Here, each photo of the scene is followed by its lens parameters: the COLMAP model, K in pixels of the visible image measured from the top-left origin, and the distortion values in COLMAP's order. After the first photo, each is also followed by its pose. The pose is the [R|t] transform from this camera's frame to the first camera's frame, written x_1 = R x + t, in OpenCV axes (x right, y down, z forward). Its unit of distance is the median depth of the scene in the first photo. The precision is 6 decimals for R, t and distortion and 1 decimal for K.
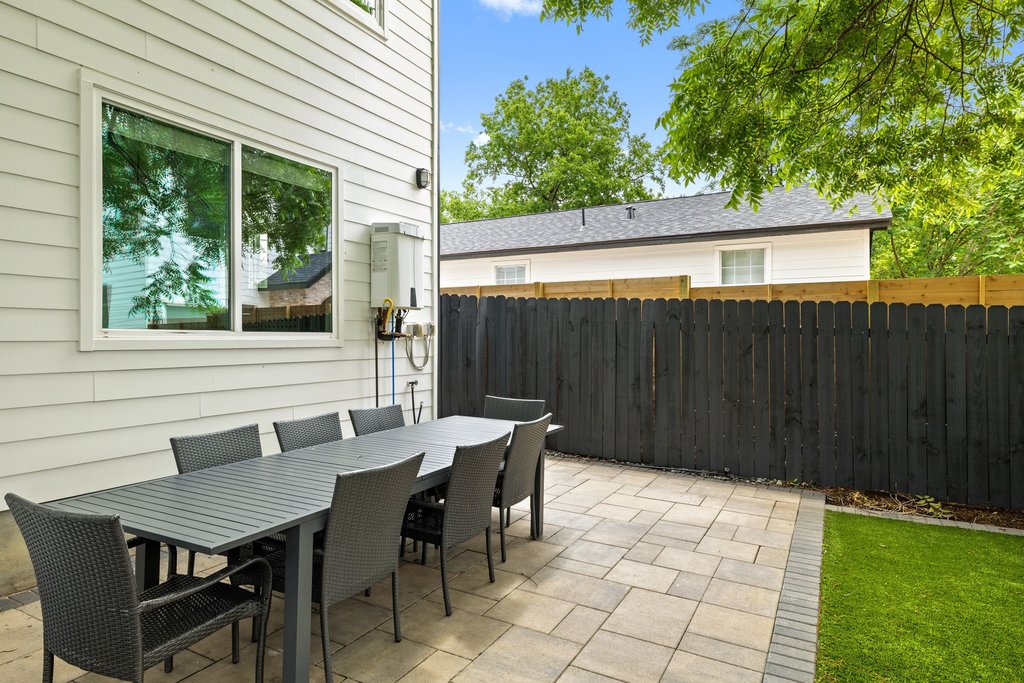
lens RADIAL K [[594.9, 0, 513.8], [0, 594.9, 333.1], [0, 0, 1]] dist [0.000891, -0.000752]
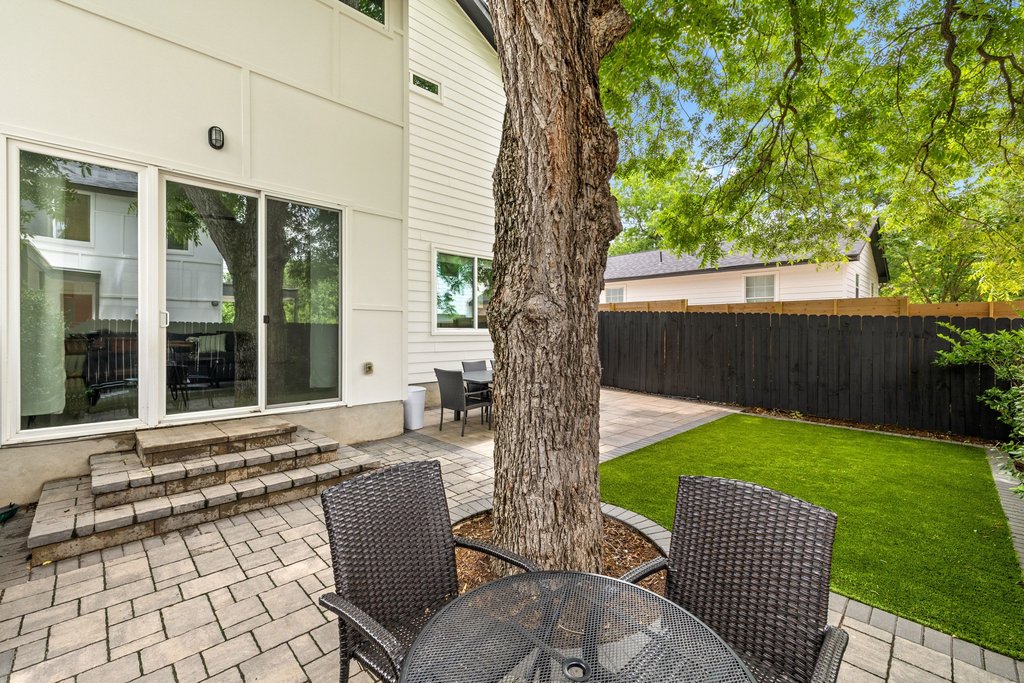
lens RADIAL K [[429.9, 0, 510.5], [0, 429.9, 332.3], [0, 0, 1]] dist [0.001591, 0.000128]
pose [[0.953654, 0.001912, -0.300898, 0.196905], [0.001108, 0.999951, 0.009863, -0.003710], [0.300902, -0.009739, 0.953605, -0.598454]]
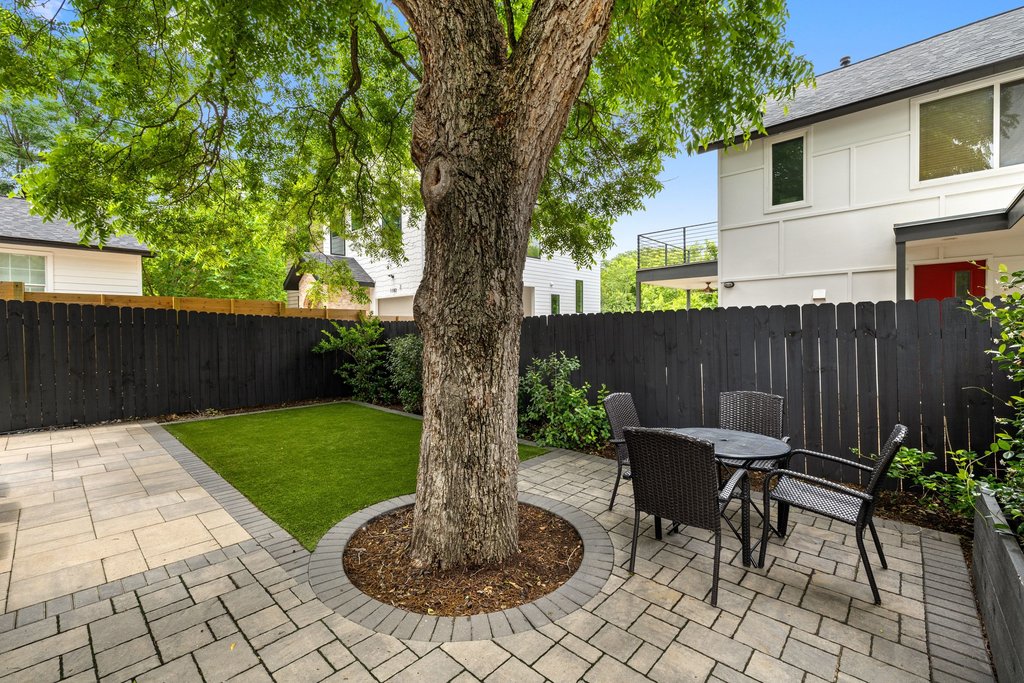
lens RADIAL K [[429.9, 0, 510.5], [0, 429.9, 332.3], [0, 0, 1]] dist [0.001591, 0.000128]
pose [[0.245659, -0.014956, 0.969241, -0.412049], [-0.003022, 0.999864, 0.016195, -0.007051], [-0.969351, -0.006907, 0.245581, -0.297307]]
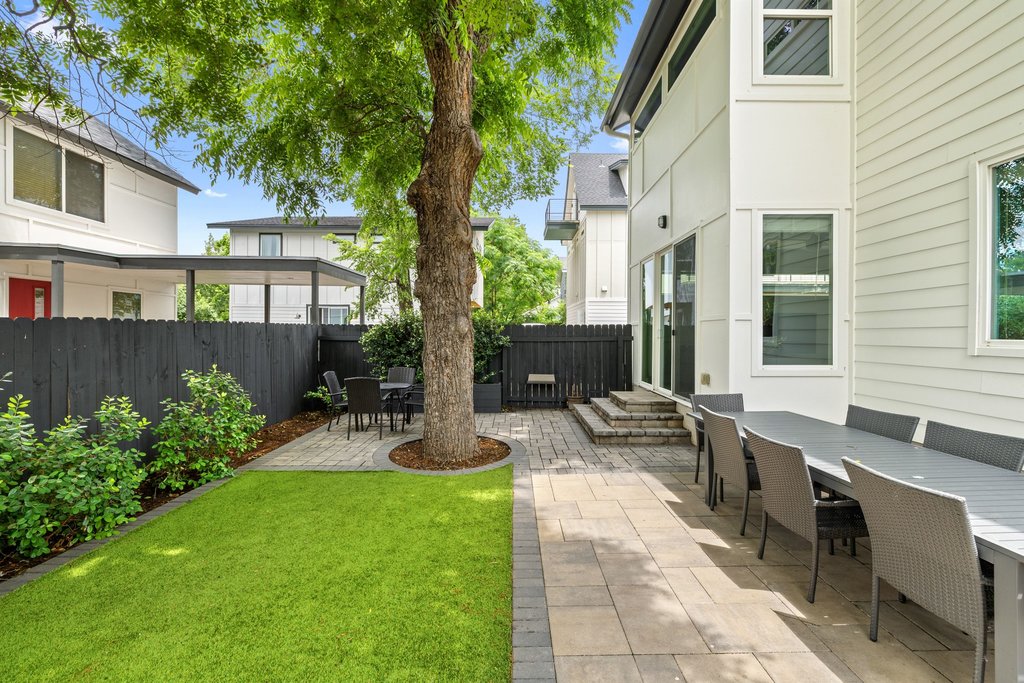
lens RADIAL K [[429.9, 0, 510.5], [0, 429.9, 332.3], [0, 0, 1]] dist [0.001591, 0.000128]
pose [[-0.883045, -0.008142, -0.469218, 0.435859], [-0.002689, 0.999921, -0.012290, -0.005055], [0.469281, -0.009591, -0.882997, 0.837676]]
